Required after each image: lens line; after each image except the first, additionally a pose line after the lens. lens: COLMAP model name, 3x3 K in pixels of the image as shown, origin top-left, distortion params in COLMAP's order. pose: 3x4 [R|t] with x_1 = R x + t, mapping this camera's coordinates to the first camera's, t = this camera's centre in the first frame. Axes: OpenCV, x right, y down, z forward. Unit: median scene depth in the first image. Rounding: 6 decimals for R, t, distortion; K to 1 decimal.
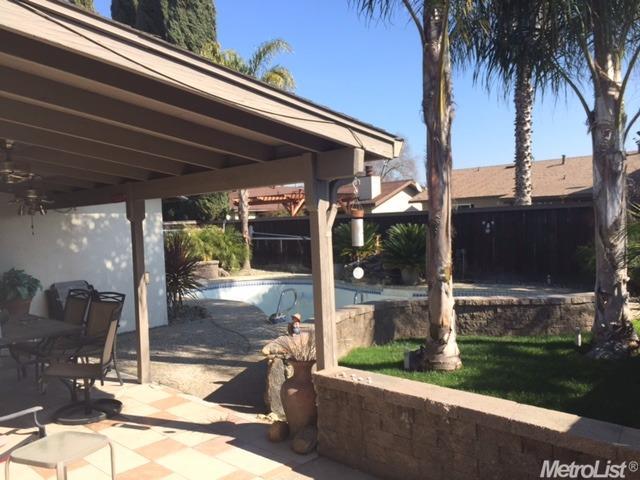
lens RADIAL K [[528.2, 0, 320.0], [0, 528.2, 240.0], [0, 0, 1]] dist [0.043678, -0.008121]
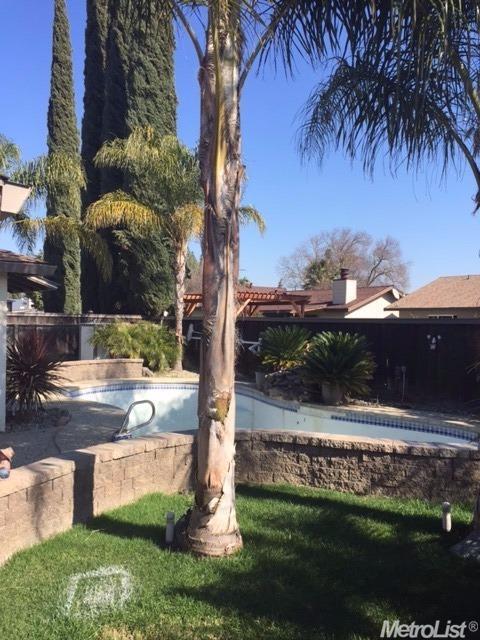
lens RADIAL K [[528.2, 0, 240.0], [0, 528.2, 320.0], [0, 0, 1]] dist [0.043678, -0.008121]
pose [[0.987222, 0.059338, -0.147888, 0.110457], [-0.065222, 0.997248, -0.035255, -0.008038], [0.145389, 0.044451, 0.988376, 0.103634]]
